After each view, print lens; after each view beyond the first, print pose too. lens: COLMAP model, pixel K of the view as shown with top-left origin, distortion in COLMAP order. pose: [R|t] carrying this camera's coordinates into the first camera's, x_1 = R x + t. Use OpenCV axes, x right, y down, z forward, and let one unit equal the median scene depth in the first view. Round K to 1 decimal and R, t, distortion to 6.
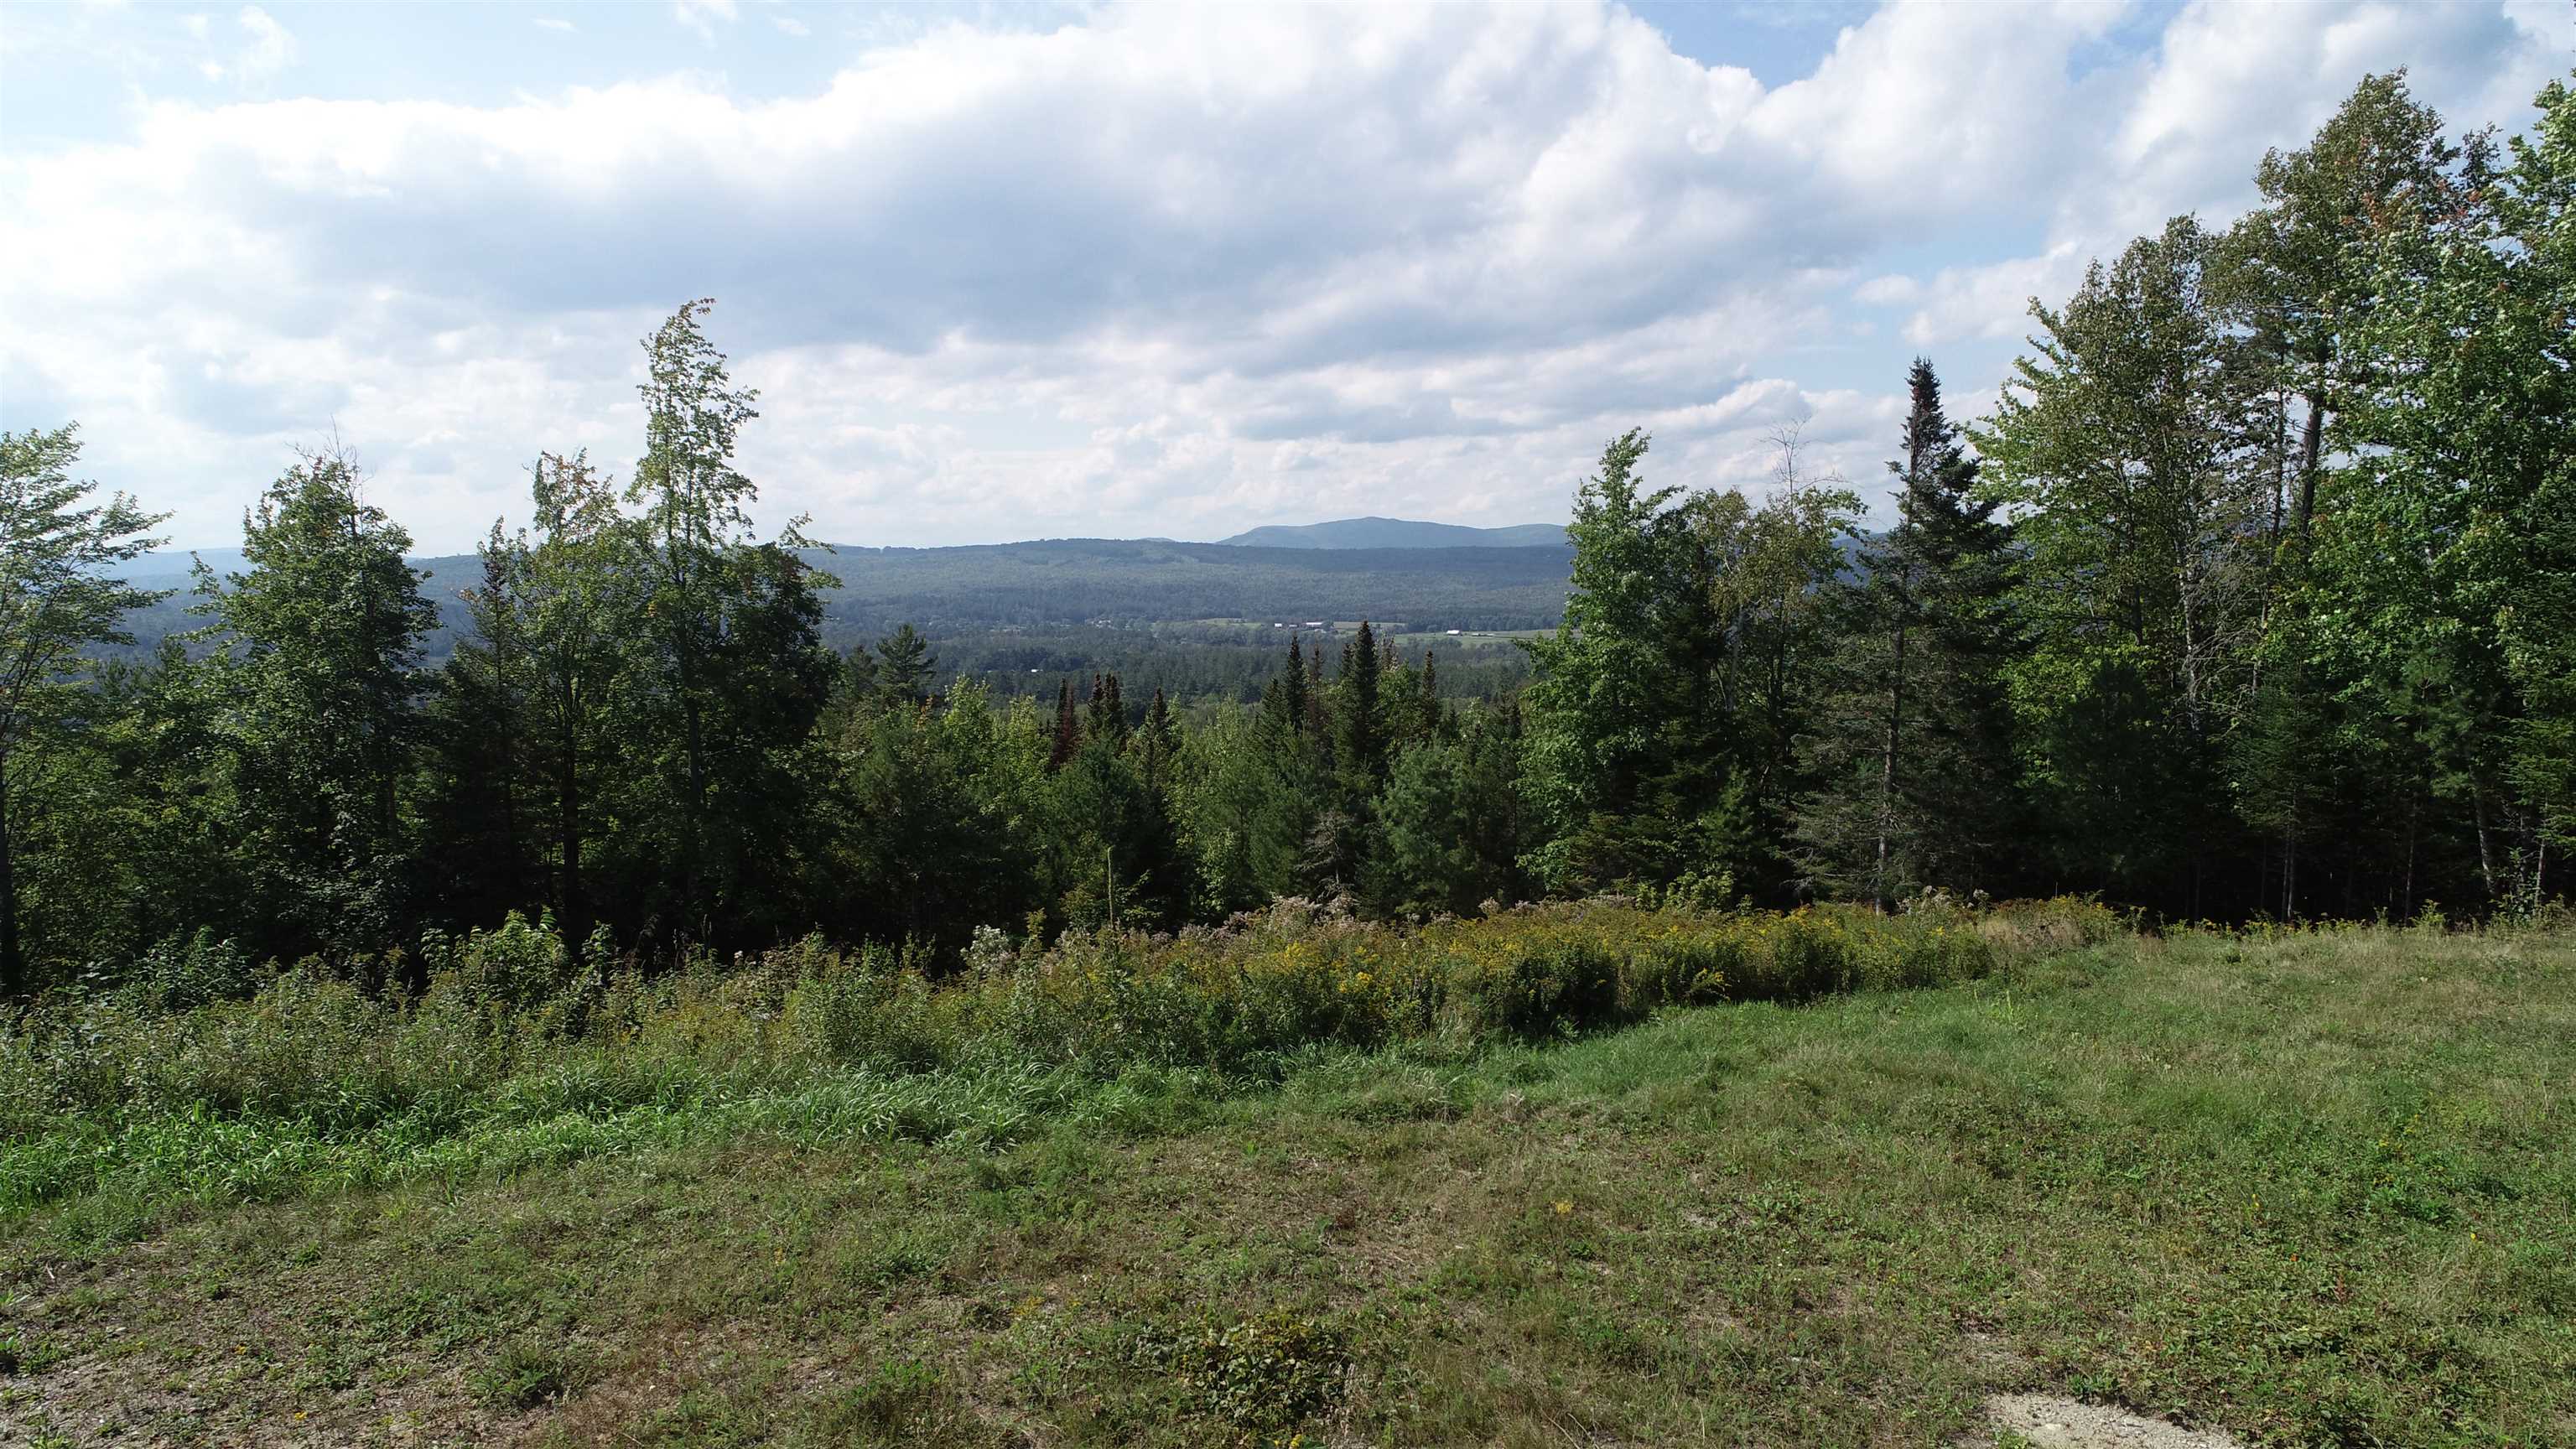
lens RADIAL K [[1715.9, 0, 1293.3], [0, 1715.9, 724.2], [0, 0, 1]] dist [-0.000930, -0.001316]
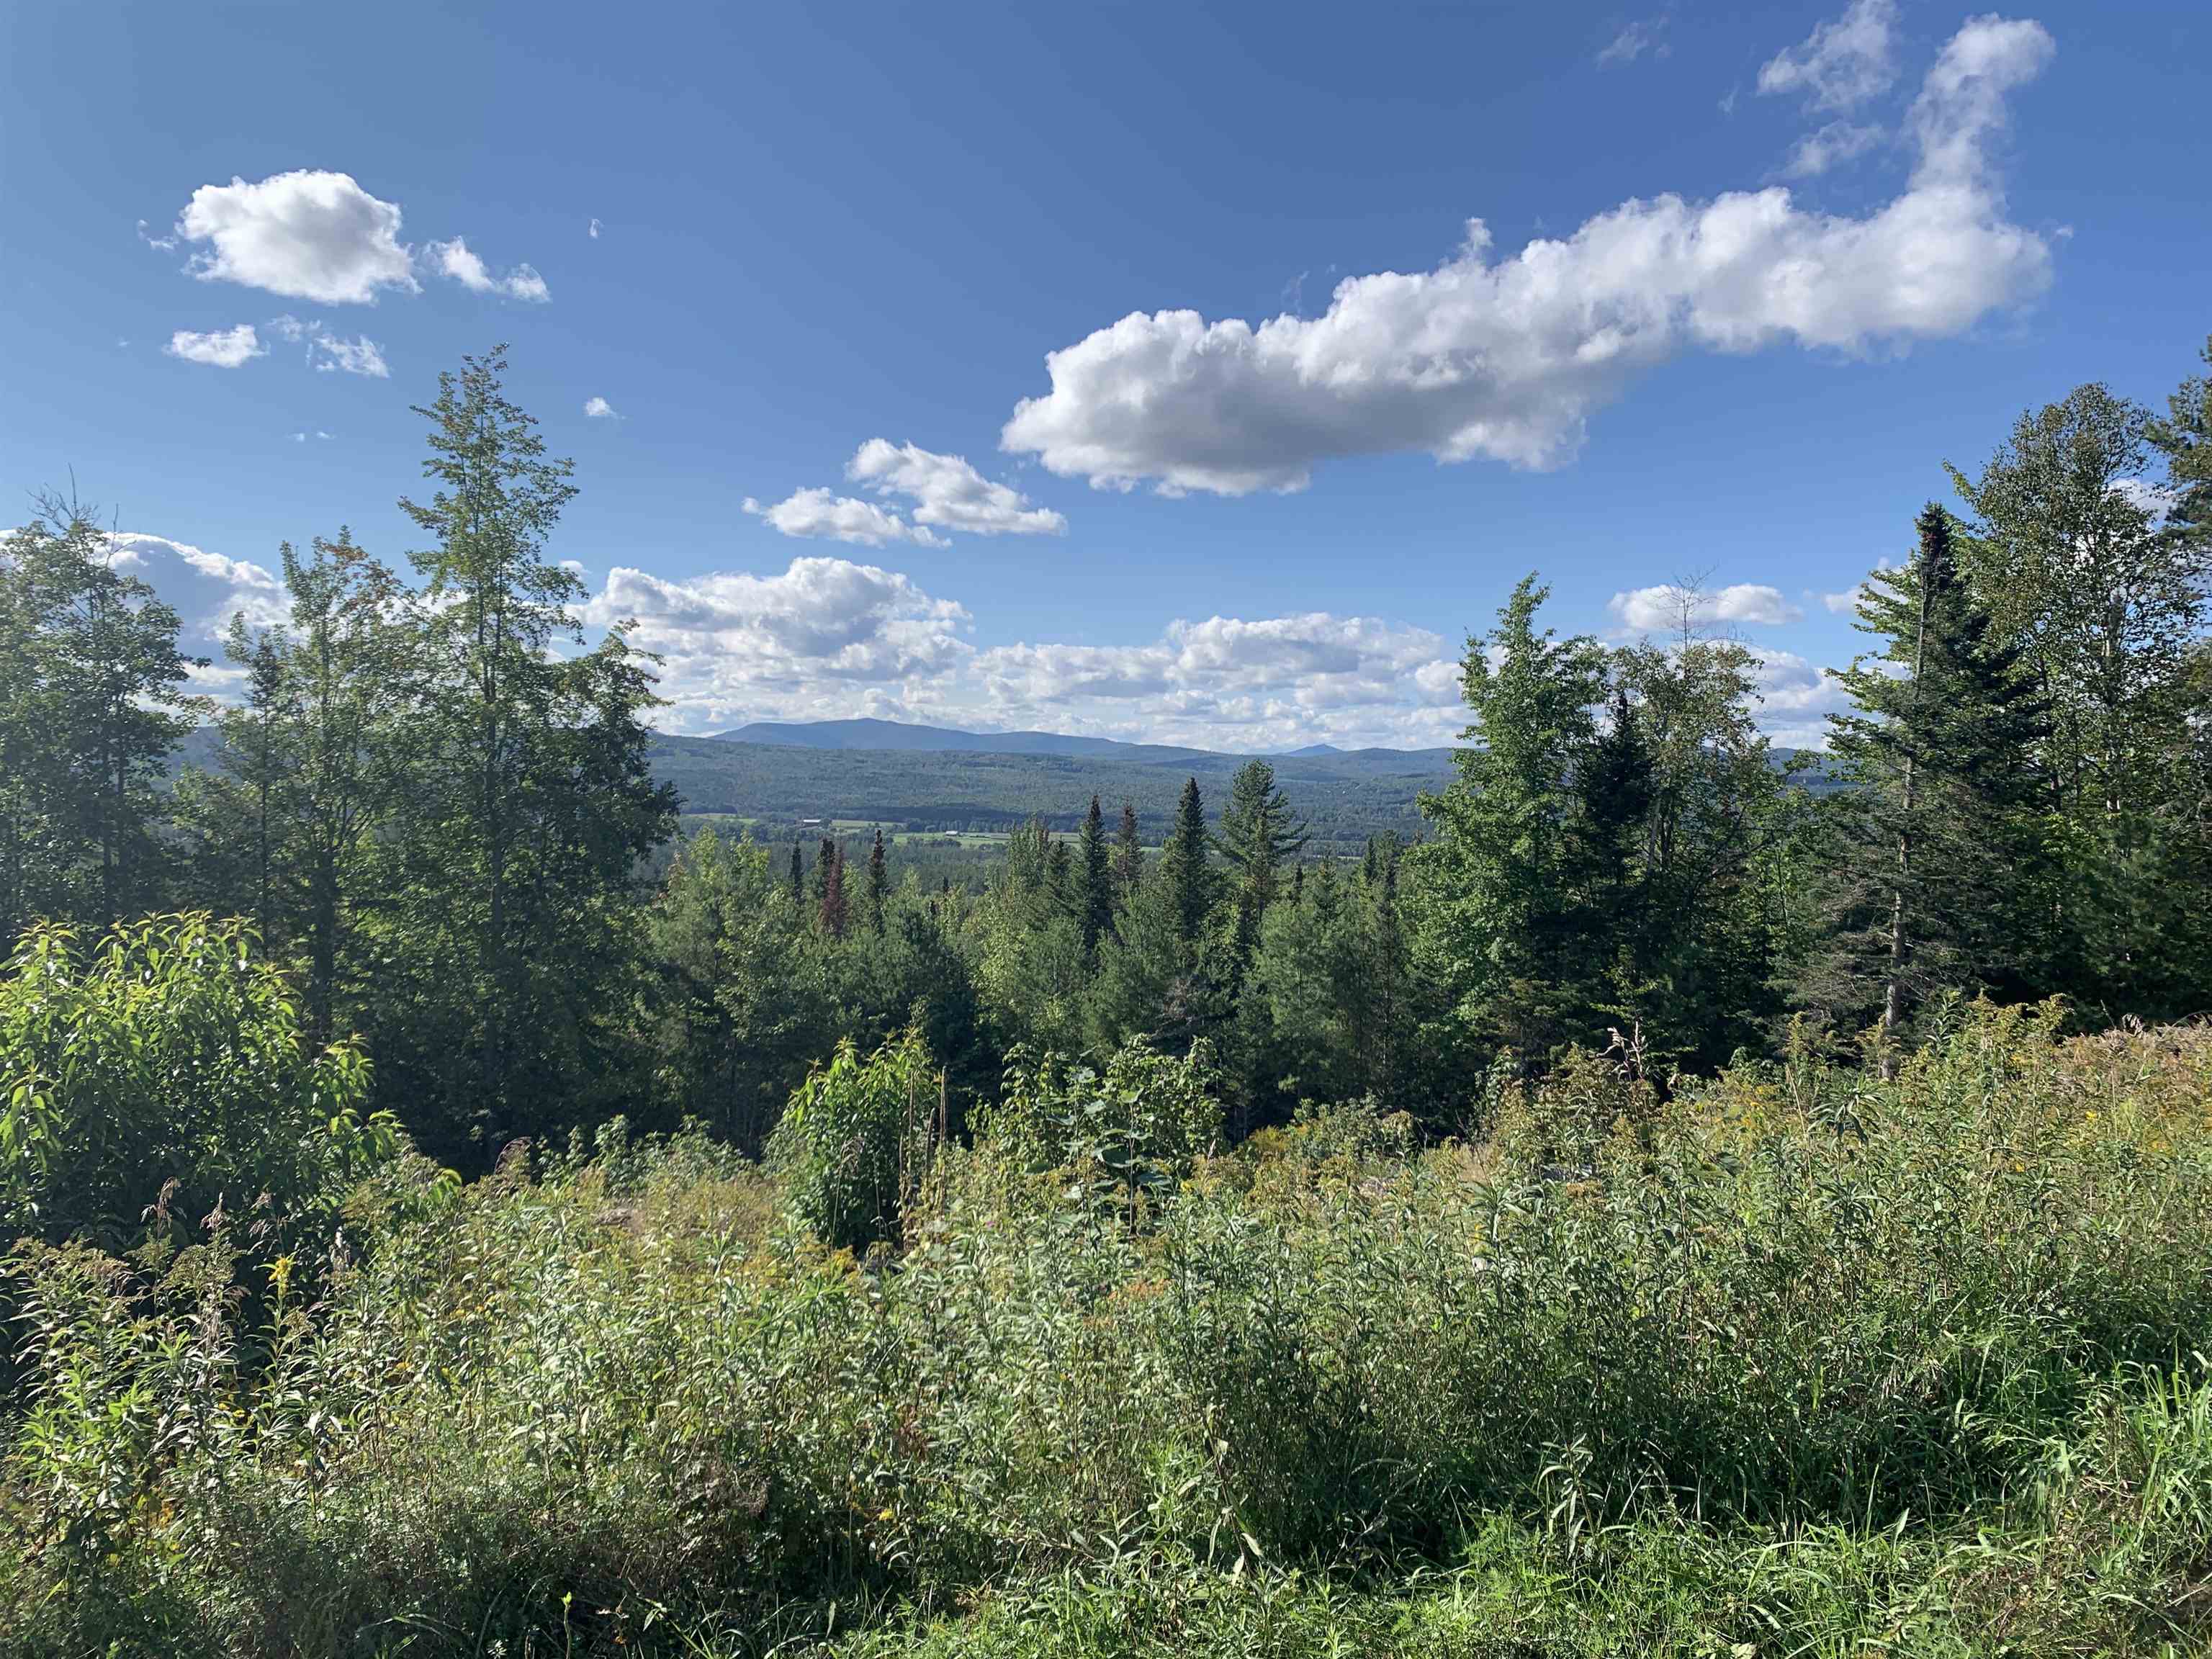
lens RADIAL K [[1688.1, 0, 1107.4], [0, 1688.1, 813.4], [0, 0, 1]] dist [0.072841, -0.057669]
pose [[0.982127, 0.026576, 0.186334, -0.225494], [-0.014349, 0.997672, -0.066665, 0.028440], [-0.187672, 0.062800, 0.980222, 0.130877]]
